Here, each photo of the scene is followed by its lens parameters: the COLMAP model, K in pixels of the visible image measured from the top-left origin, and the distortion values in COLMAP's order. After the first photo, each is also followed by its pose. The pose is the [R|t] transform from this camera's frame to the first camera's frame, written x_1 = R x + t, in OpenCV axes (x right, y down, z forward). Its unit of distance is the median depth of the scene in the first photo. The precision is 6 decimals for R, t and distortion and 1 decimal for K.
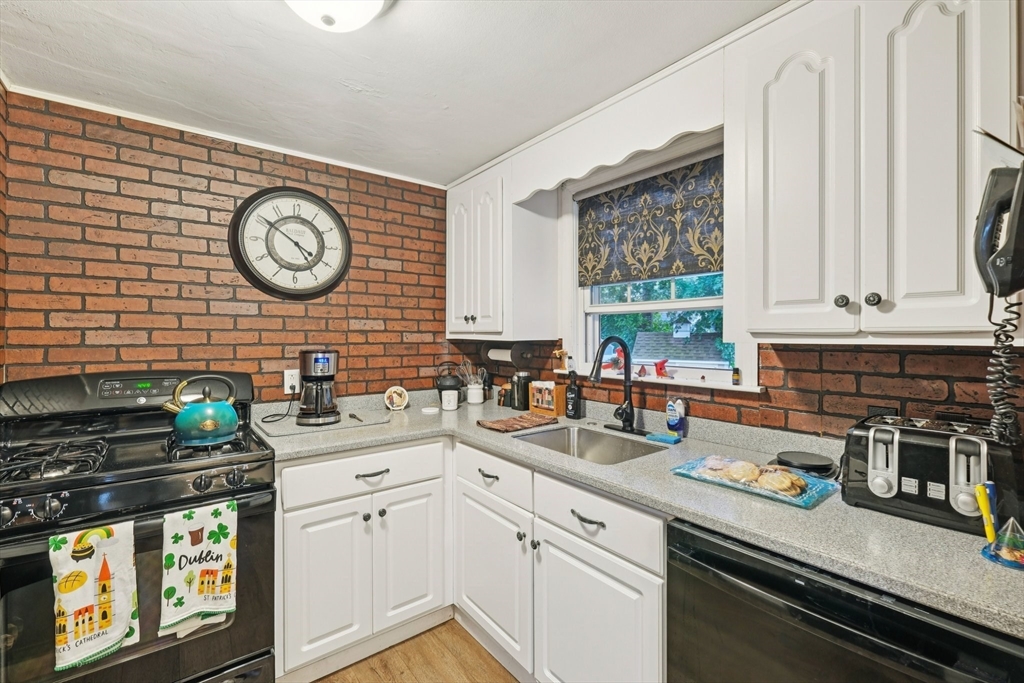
lens RADIAL K [[449.5, 0, 516.5], [0, 449.5, 334.7], [0, 0, 1]] dist [-0.001557, -0.000496]
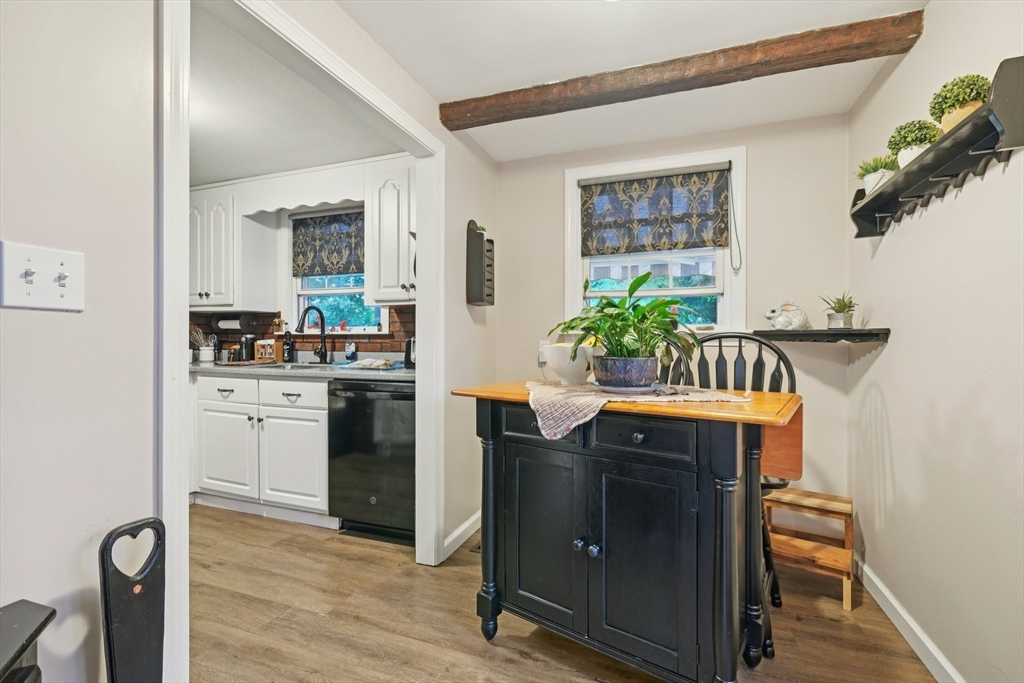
lens RADIAL K [[449.5, 0, 513.5], [0, 449.5, 340.8], [0, 0, 1]] dist [-0.001557, -0.000496]
pose [[0.848232, -0.000719, 0.529624, -0.036850], [-0.001807, 0.999989, 0.004250, 0.115885], [-0.529621, -0.004562, 0.848222, -0.774897]]
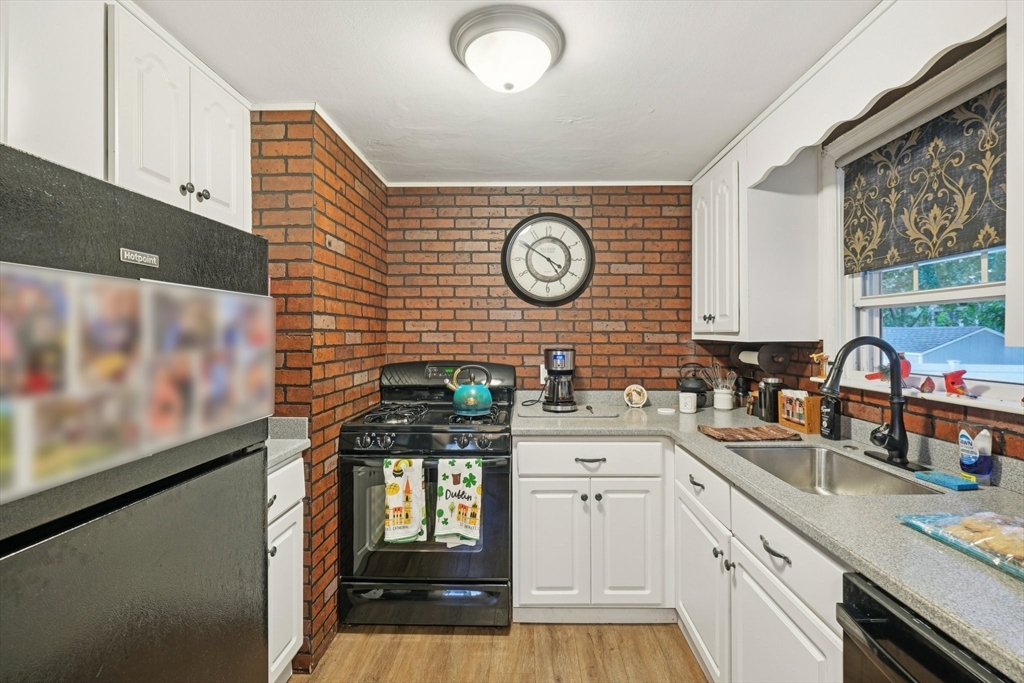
lens RADIAL K [[449.5, 0, 515.1], [0, 449.5, 336.3], [0, 0, 1]] dist [-0.001557, -0.000496]
pose [[0.774662, 0.000041, -0.632376, 0.219728], [0.001283, 0.999998, 0.001638, 0.000354], [0.632374, -0.002080, 0.774660, 0.017479]]
